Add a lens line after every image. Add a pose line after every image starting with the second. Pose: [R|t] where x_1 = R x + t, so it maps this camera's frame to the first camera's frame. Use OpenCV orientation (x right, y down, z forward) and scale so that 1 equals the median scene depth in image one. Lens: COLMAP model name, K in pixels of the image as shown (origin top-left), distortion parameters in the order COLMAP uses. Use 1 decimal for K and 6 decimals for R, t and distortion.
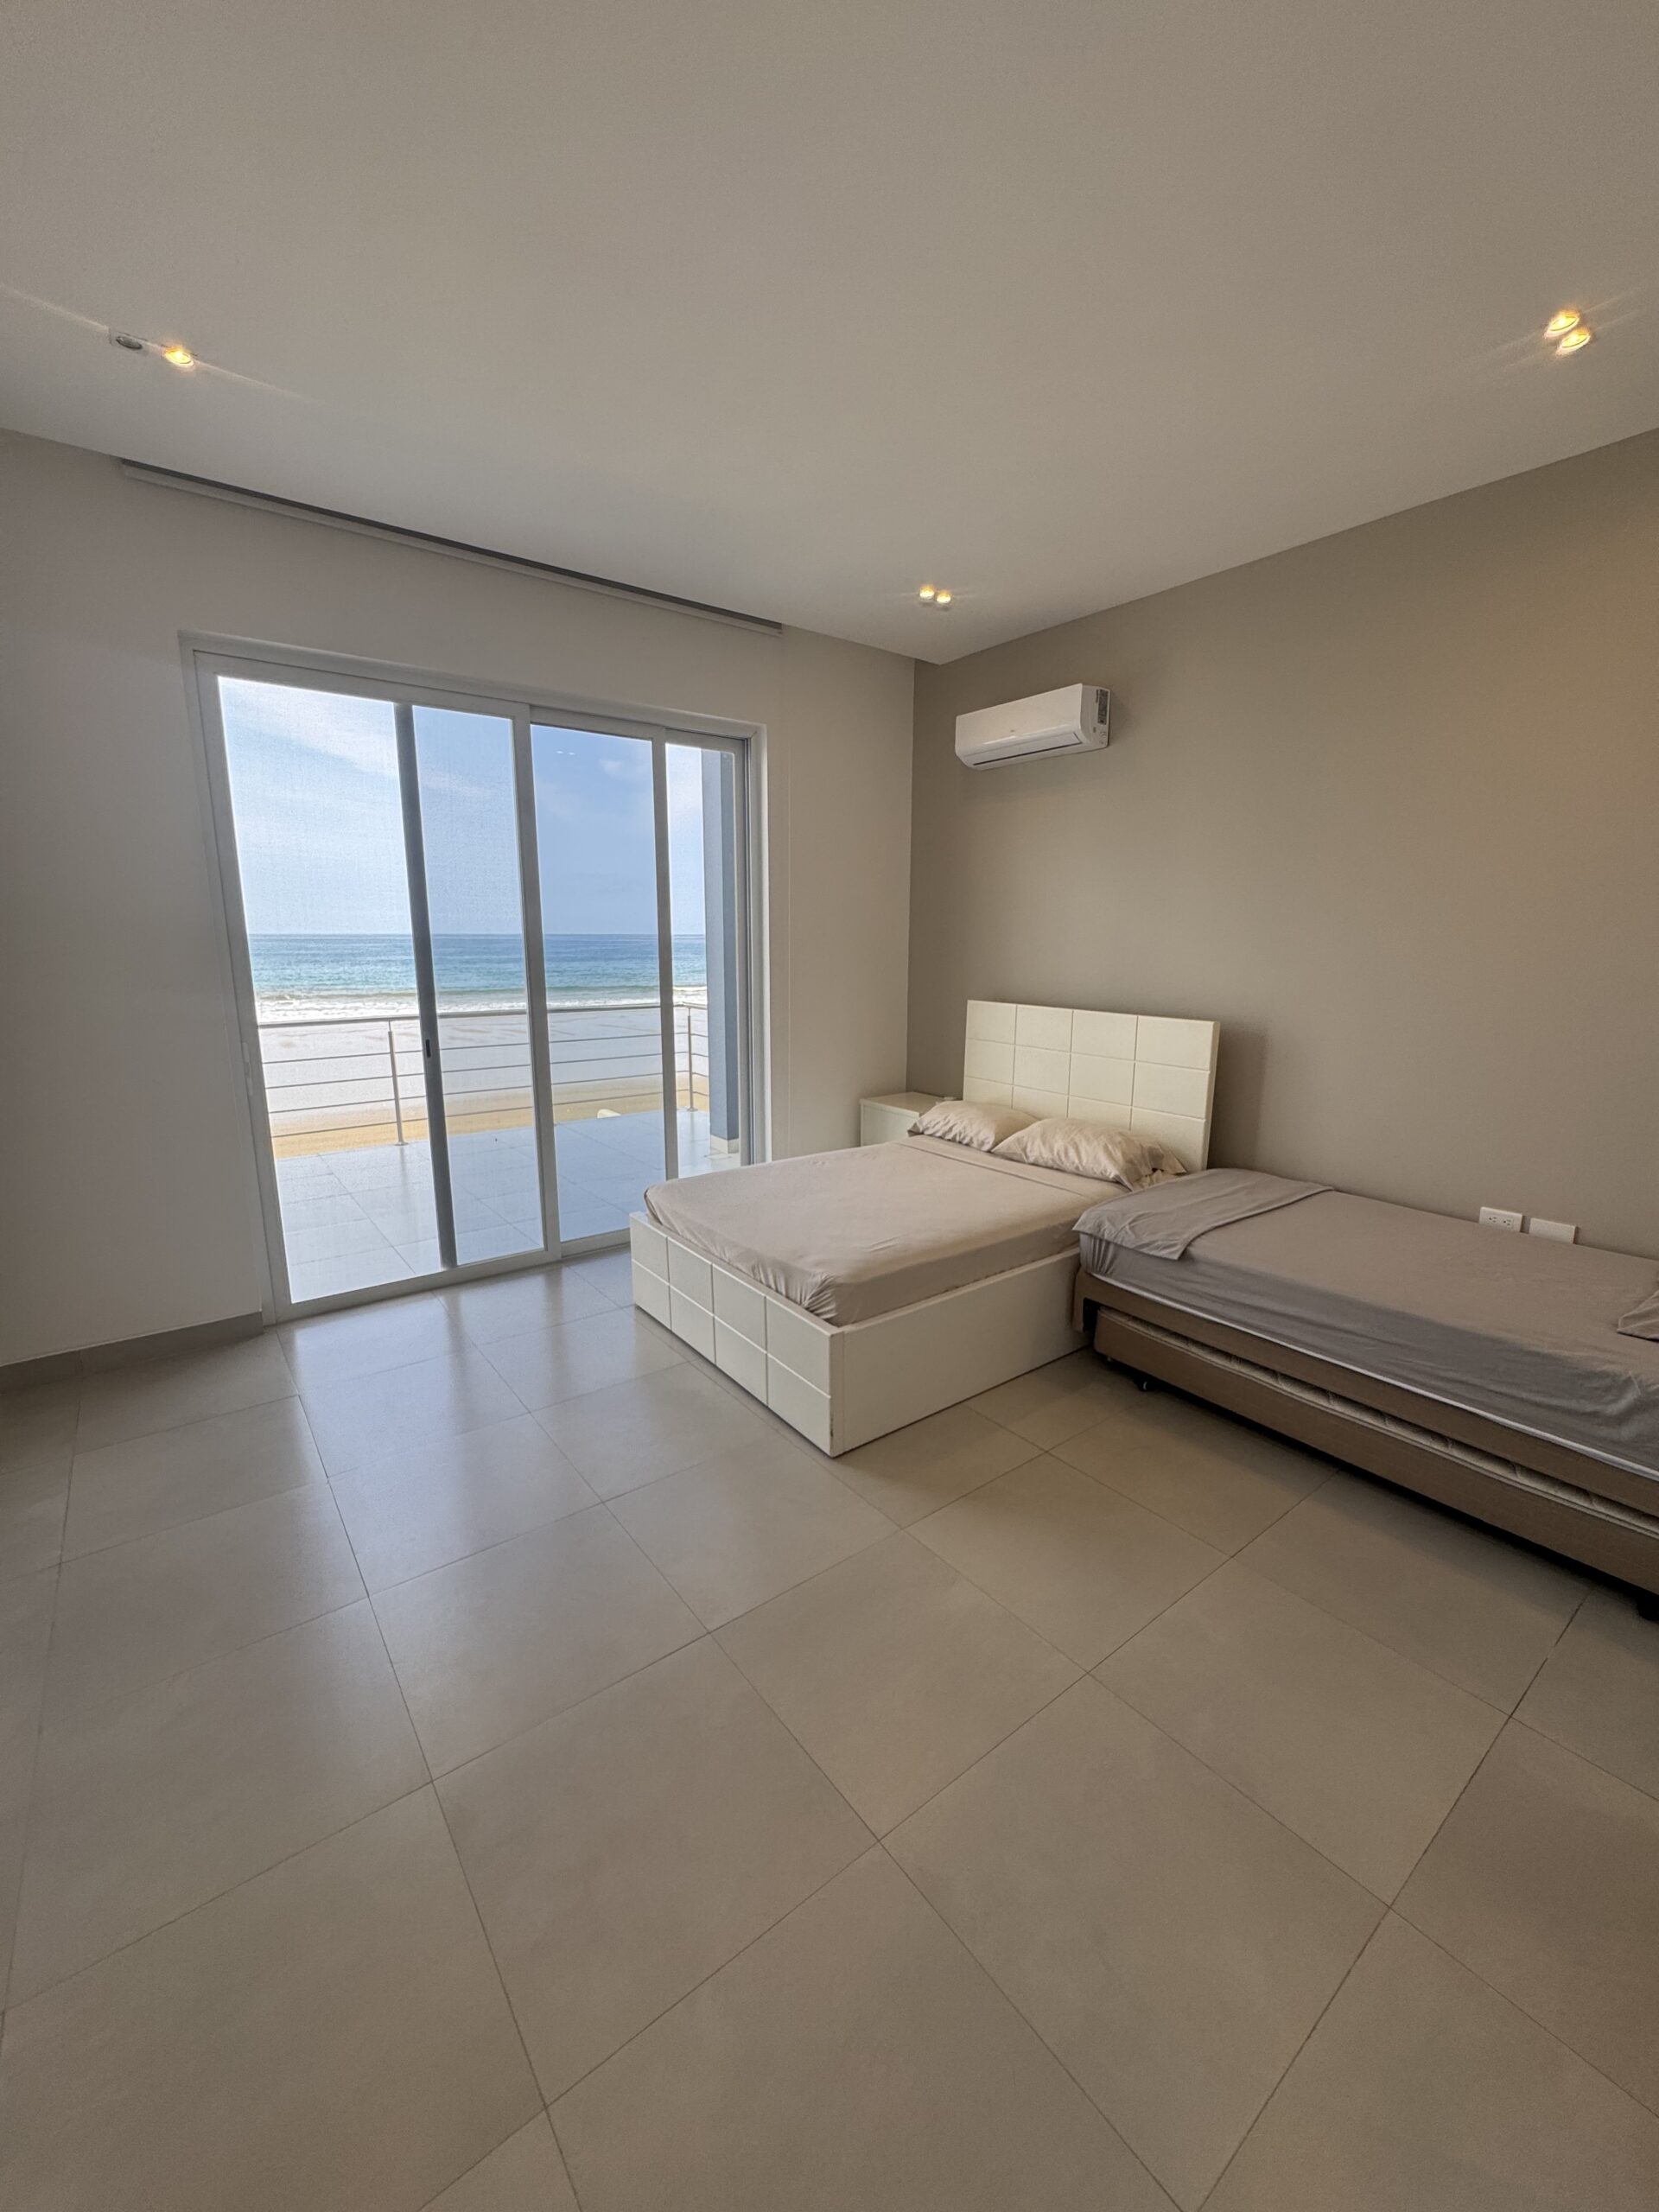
lens RADIAL K [[900.7, 0, 829.5], [0, 900.7, 1106.0], [0, 0, 1]] dist [0.013181, -0.000039]
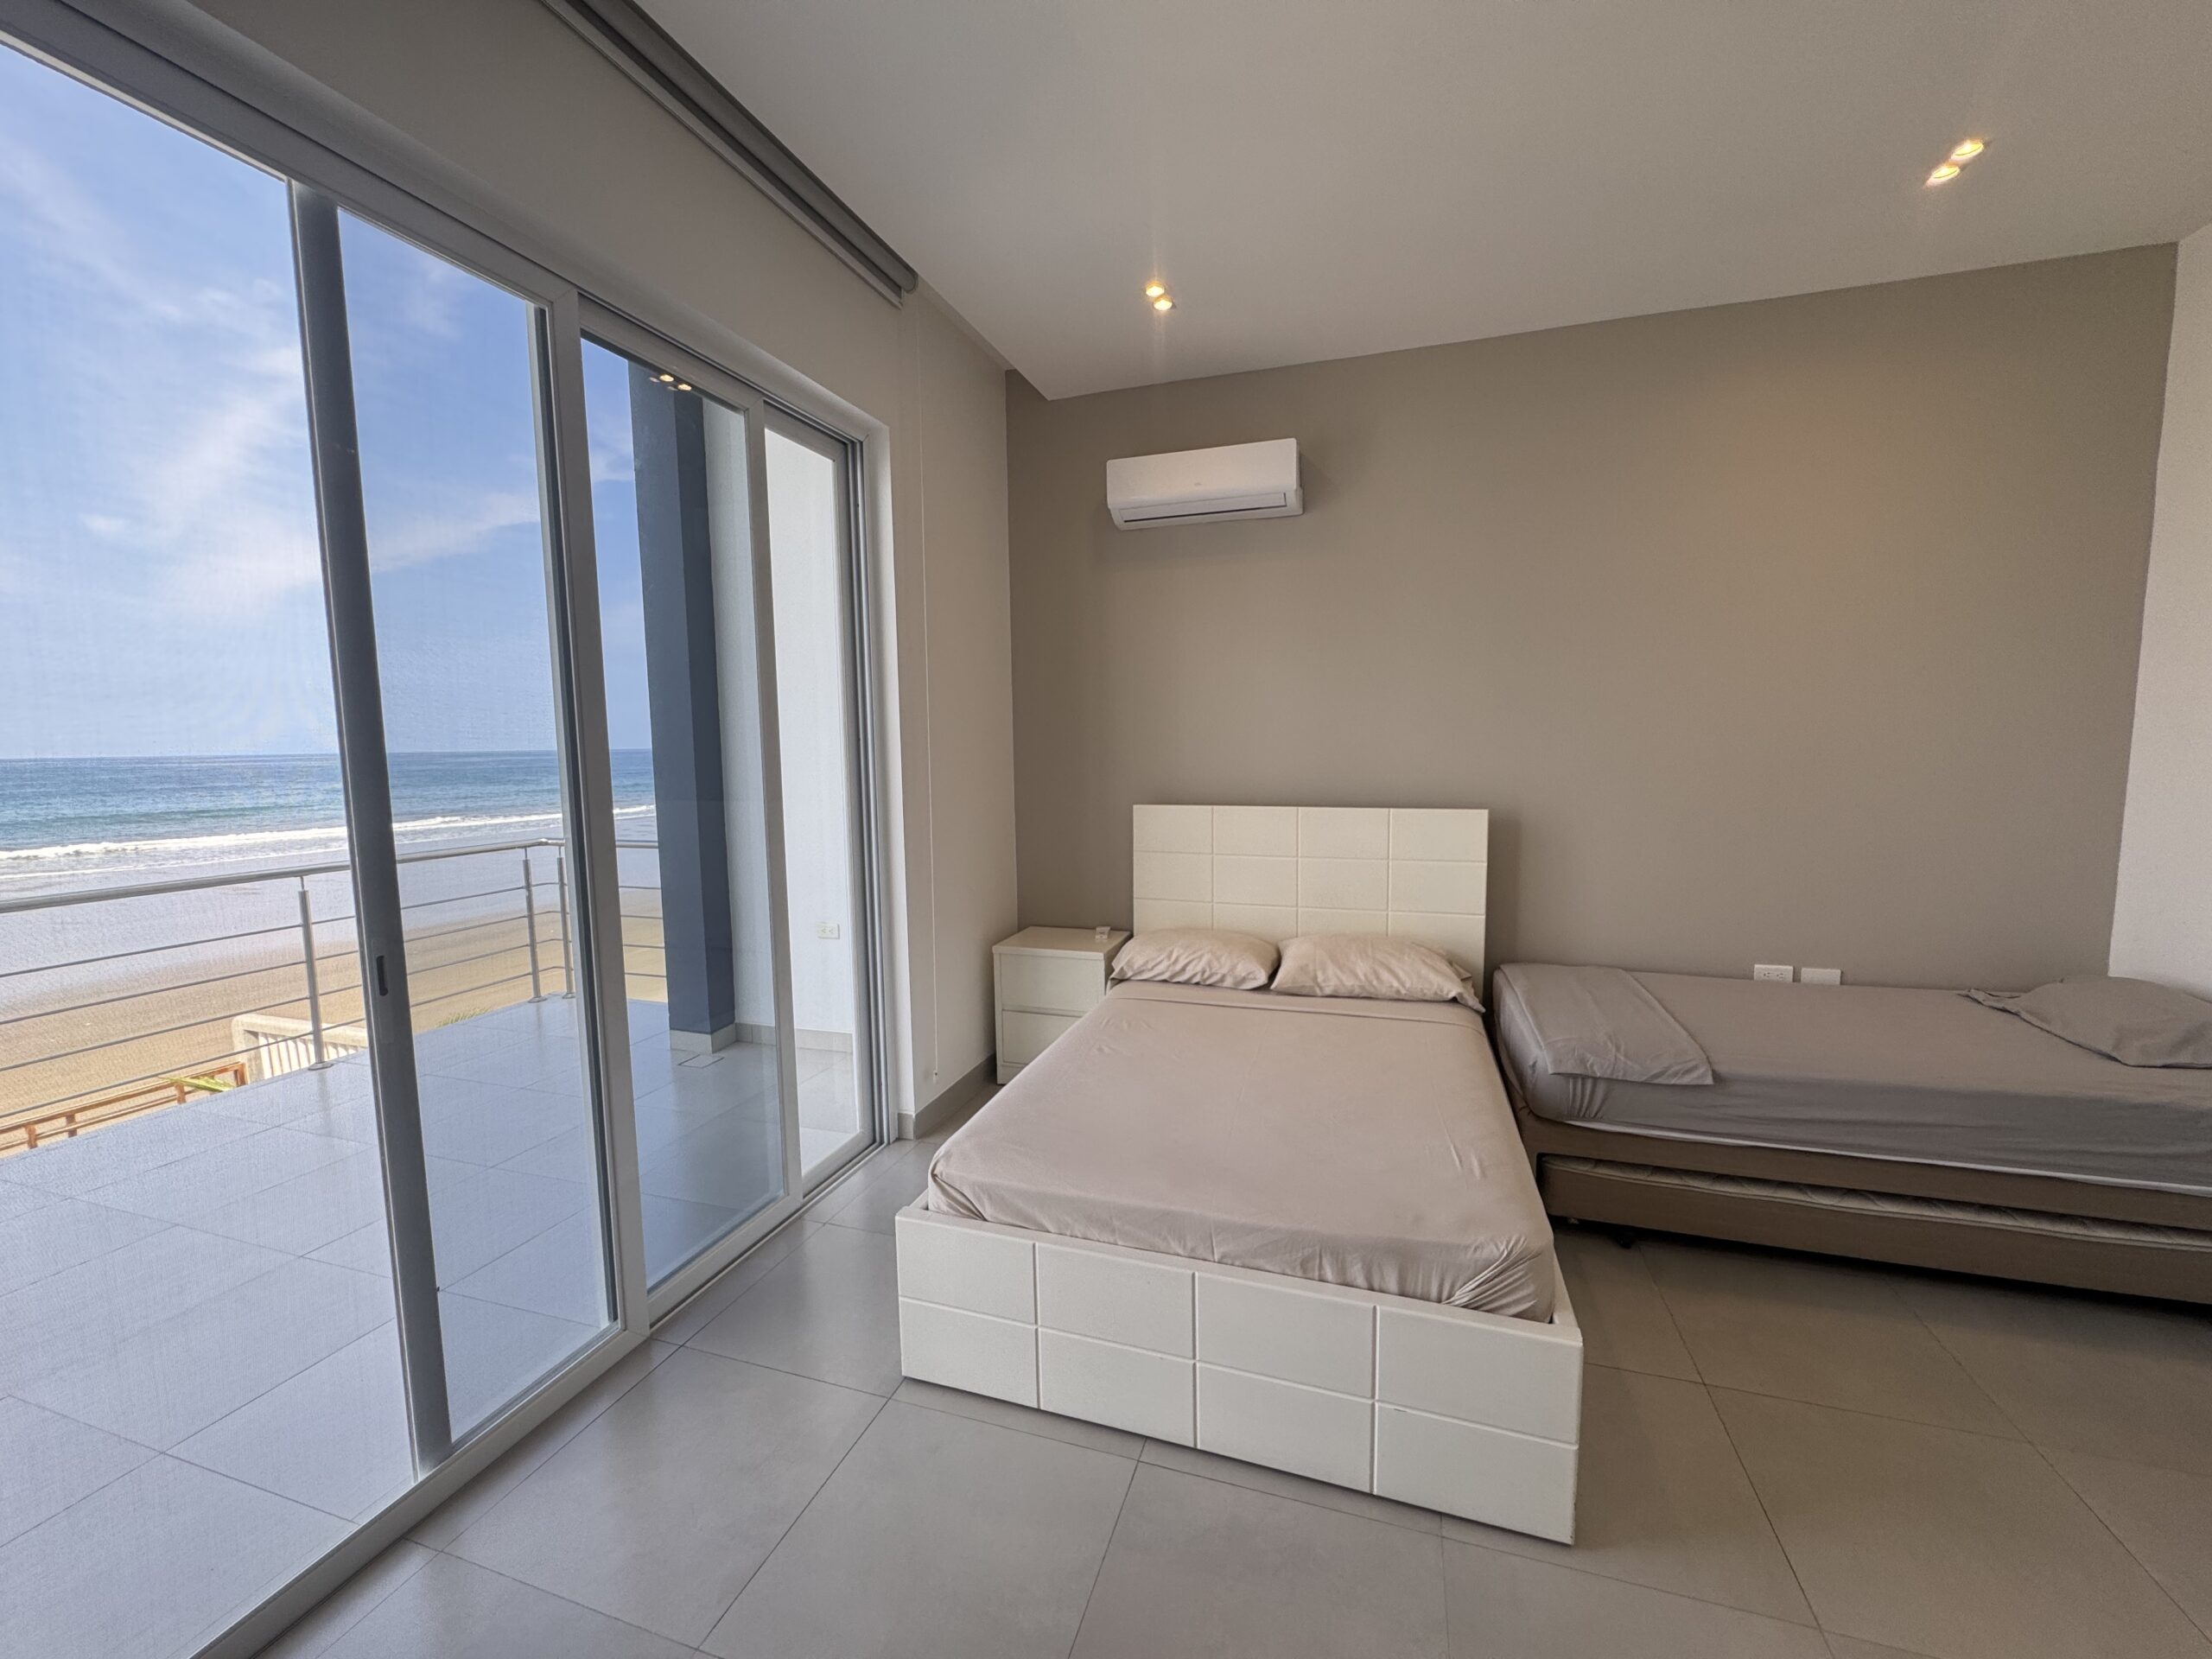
lens RADIAL K [[893.5, 0, 1106.0], [0, 893.5, 829.5], [0, 0, 1]] dist [0.004493, 0.000179]
pose [[0.822017, -0.071157, 0.565000, -0.480464], [0.125036, 0.990504, -0.057169, -0.079579], [-0.555567, 0.117639, 0.823108, 0.530484]]
